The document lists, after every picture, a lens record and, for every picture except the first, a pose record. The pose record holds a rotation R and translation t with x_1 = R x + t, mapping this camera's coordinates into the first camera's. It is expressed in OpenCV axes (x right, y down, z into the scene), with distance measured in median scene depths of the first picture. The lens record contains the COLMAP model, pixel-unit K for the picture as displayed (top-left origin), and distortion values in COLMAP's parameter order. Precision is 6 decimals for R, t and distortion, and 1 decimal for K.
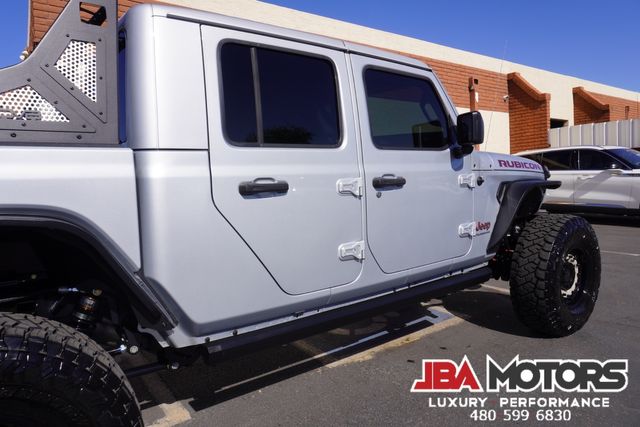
lens RADIAL K [[425.2, 0, 316.1], [0, 425.2, 210.7], [0, 0, 1]] dist [-0.039722, 0.019692]
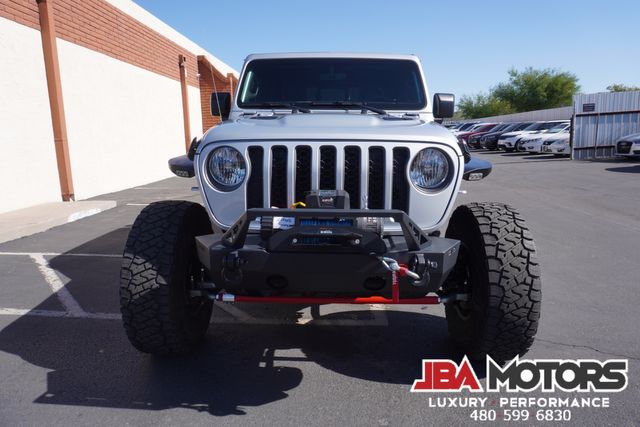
lens RADIAL K [[425.2, 0, 317.1], [0, 425.2, 208.1], [0, 0, 1]] dist [-0.039722, 0.019692]
pose [[0.604553, -0.100949, 0.790142, -1.469850], [0.047437, 0.994739, 0.090794, 0.053387], [-0.795151, -0.017408, 0.606162, -0.004770]]
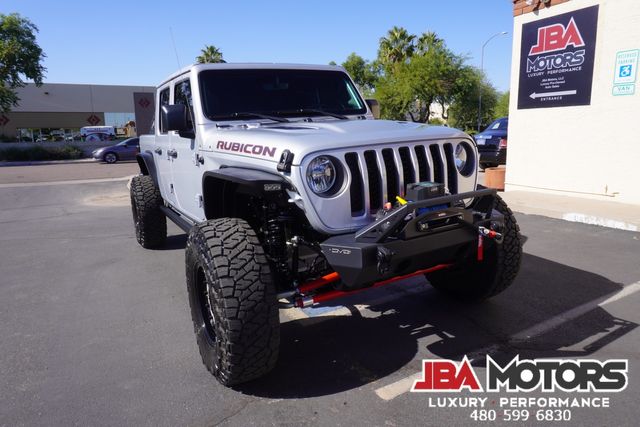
lens RADIAL K [[425.2, 0, 322.4], [0, 425.2, 209.0], [0, 0, 1]] dist [-0.039722, 0.019692]
pose [[-0.116432, 0.222969, -0.967847, 1.332276], [-0.028213, 0.973339, 0.227629, -0.190554], [0.992798, 0.053809, -0.107038, 1.325134]]
